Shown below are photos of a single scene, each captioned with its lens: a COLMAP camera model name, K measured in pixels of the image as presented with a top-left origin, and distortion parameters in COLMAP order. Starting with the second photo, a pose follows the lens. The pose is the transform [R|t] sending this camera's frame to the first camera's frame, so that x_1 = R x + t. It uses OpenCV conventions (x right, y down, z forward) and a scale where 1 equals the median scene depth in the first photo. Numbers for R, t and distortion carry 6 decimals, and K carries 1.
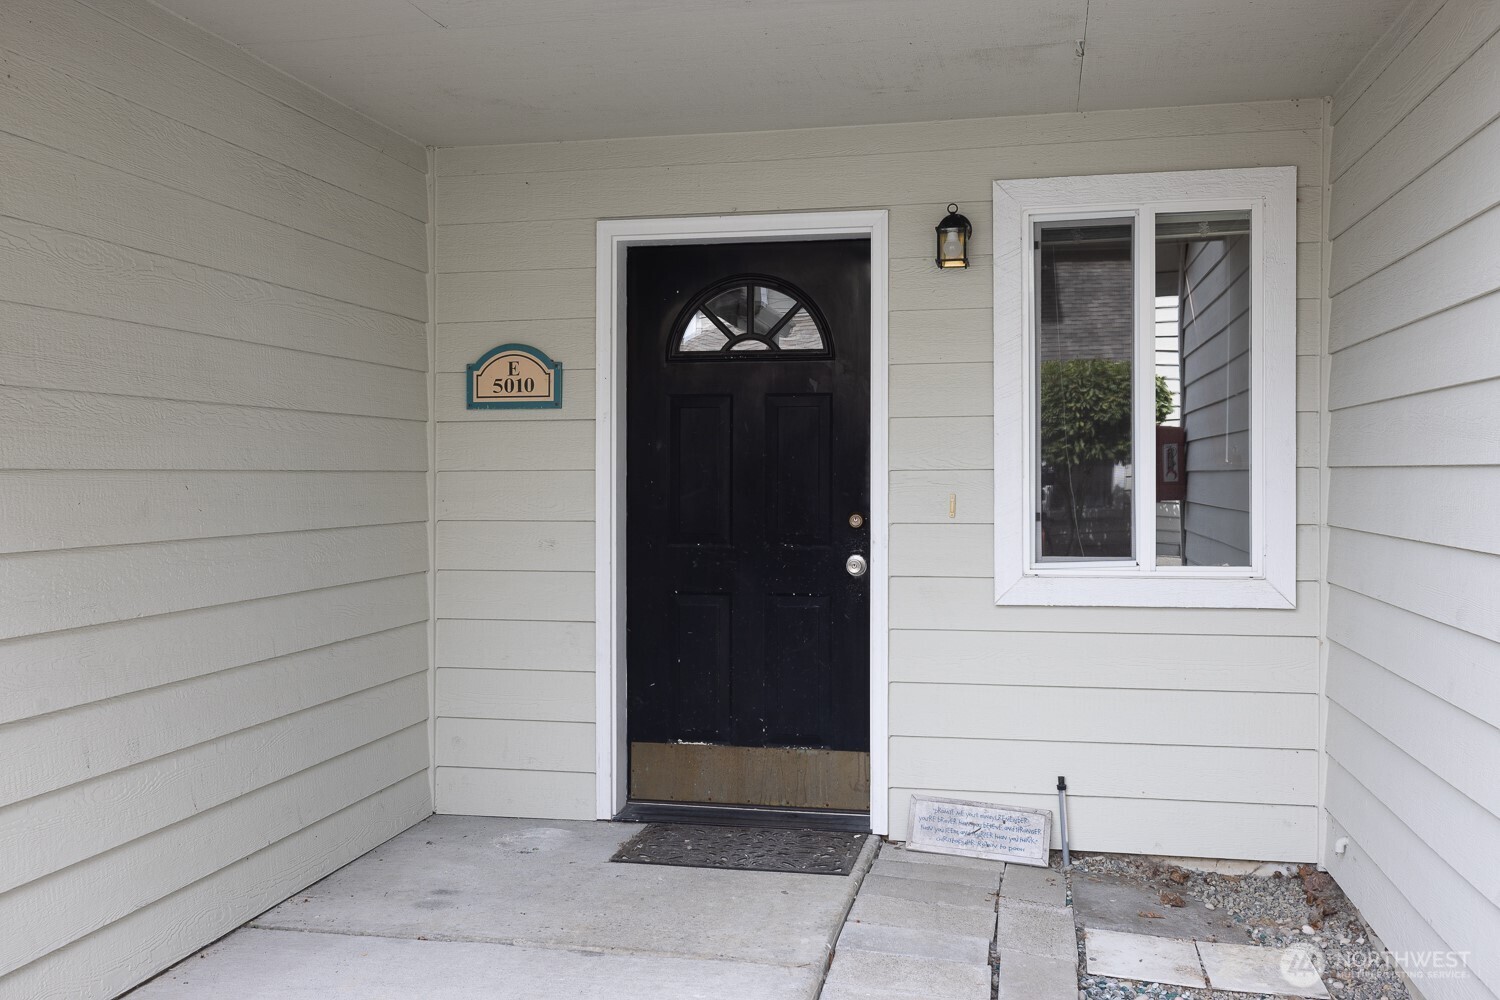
lens RADIAL K [[1358.4, 0, 750.0], [0, 1358.4, 500.0], [0, 0, 1]] dist [-0.000567, -0.000501]
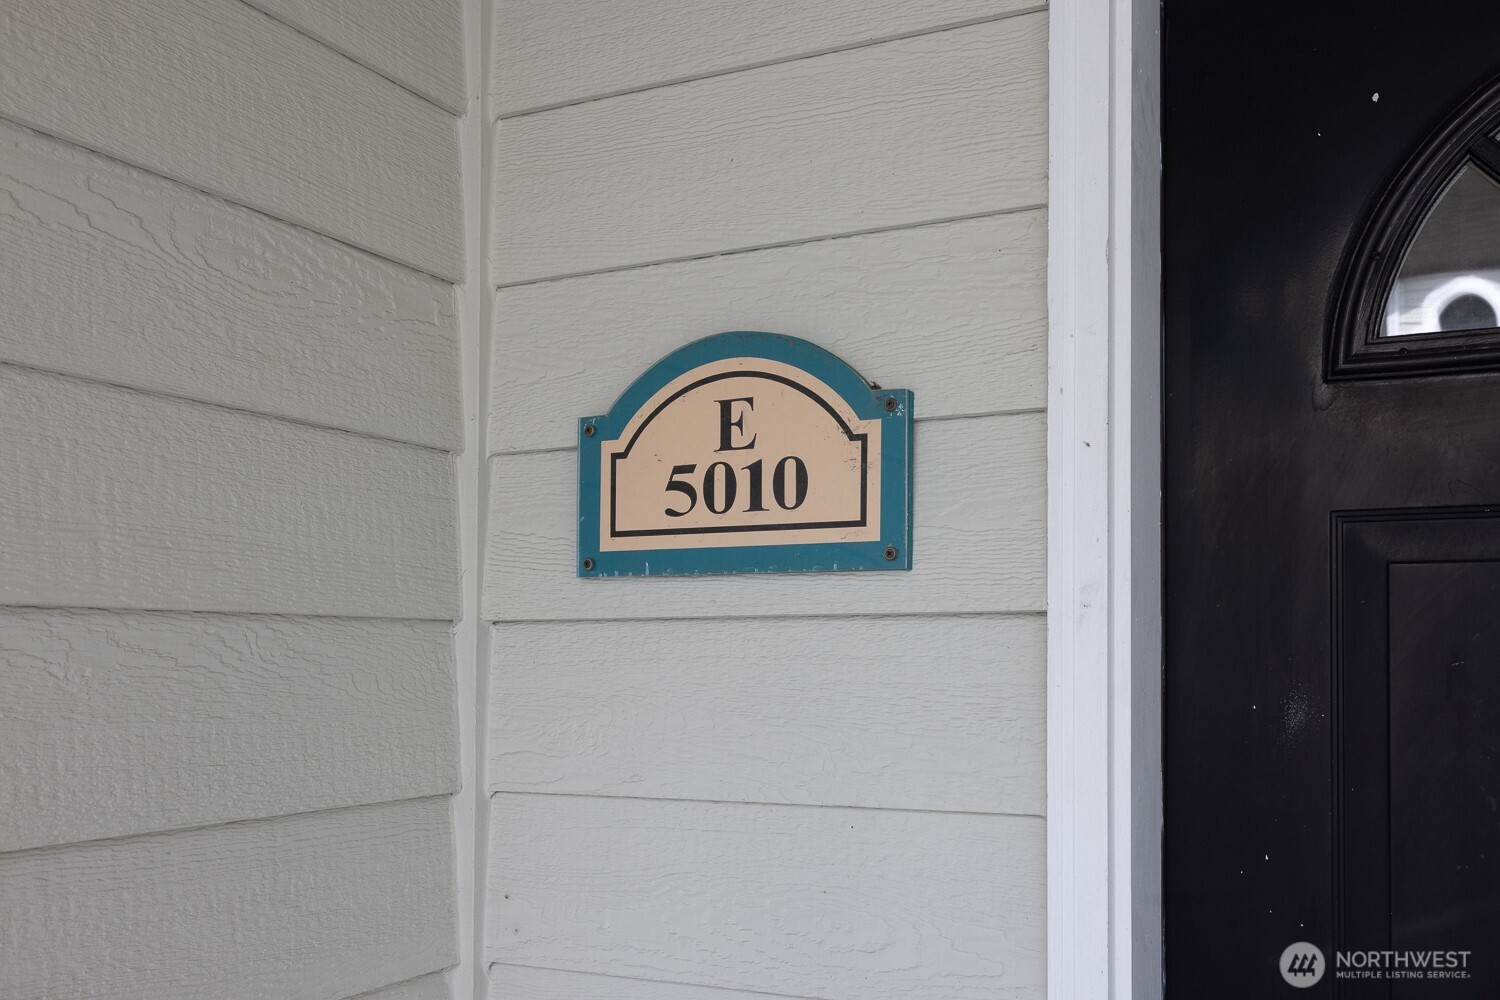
lens RADIAL K [[1508.8, 0, 750.0], [0, 1508.8, 500.0], [0, 0, 1]] dist [-0.006767, -0.004489]
pose [[0.964827, -0.021258, -0.262024, -0.092921], [-0.017322, 0.989418, -0.144054, -0.038714], [0.262313, 0.143526, 0.954250, 0.717008]]
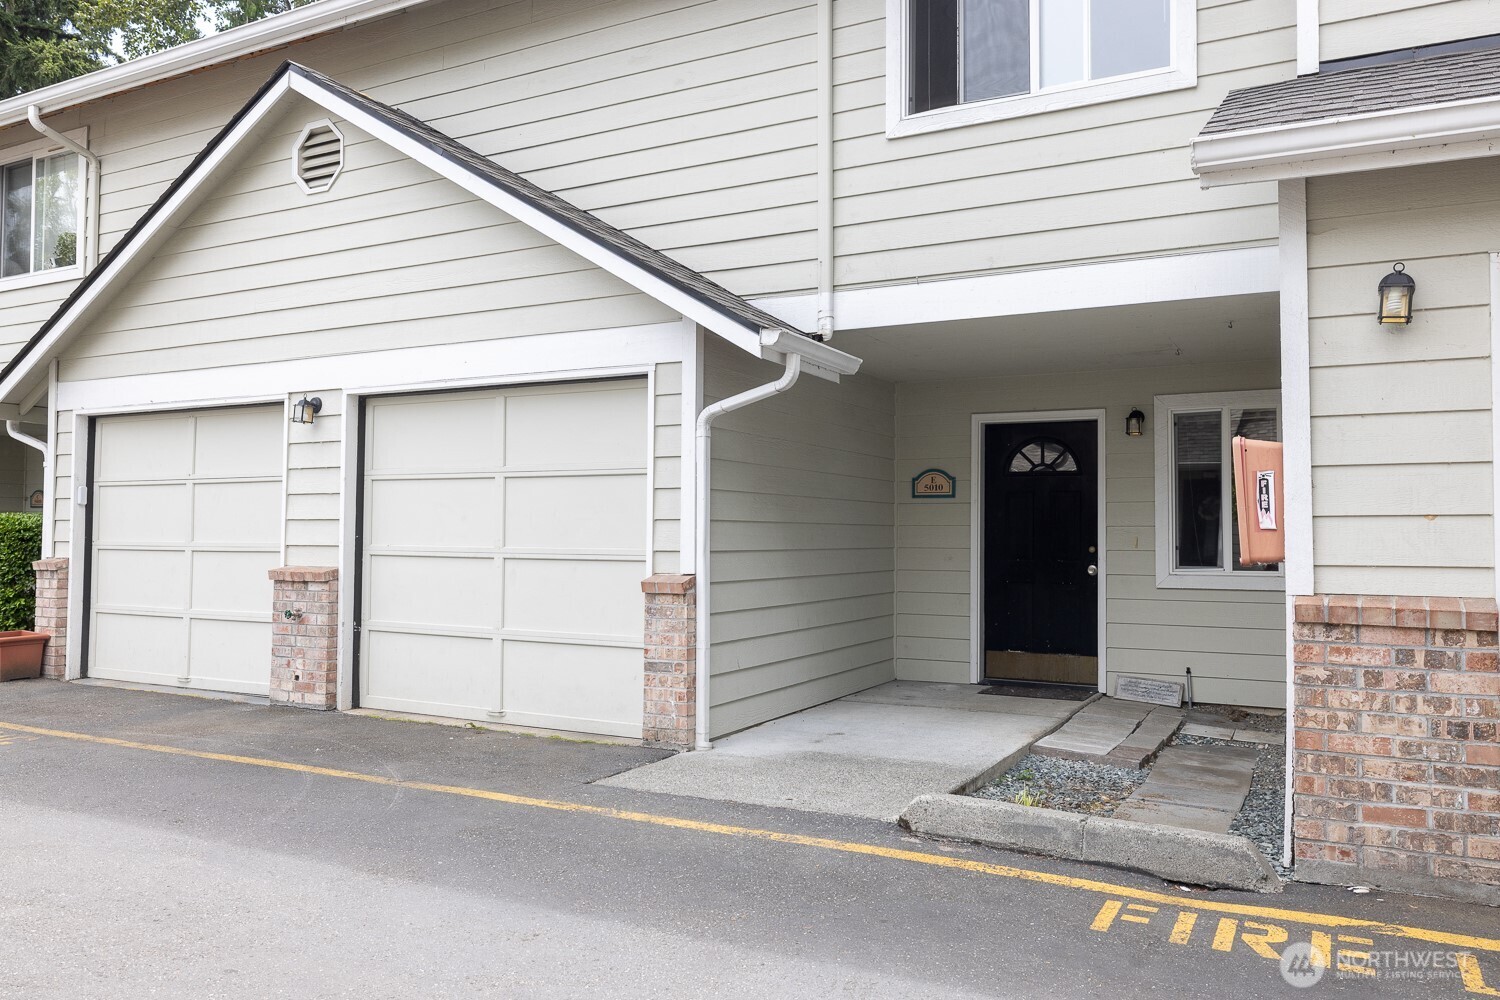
lens RADIAL K [[1125.1, 0, 750.0], [0, 1125.1, 500.0], [0, 0, 1]] dist [-0.008161, -0.001192]
pose [[0.960465, 0.000098, -0.278402, 0.051956], [-0.013696, 0.998806, -0.046899, 0.027444], [0.278065, 0.048858, 0.959319, -0.864987]]
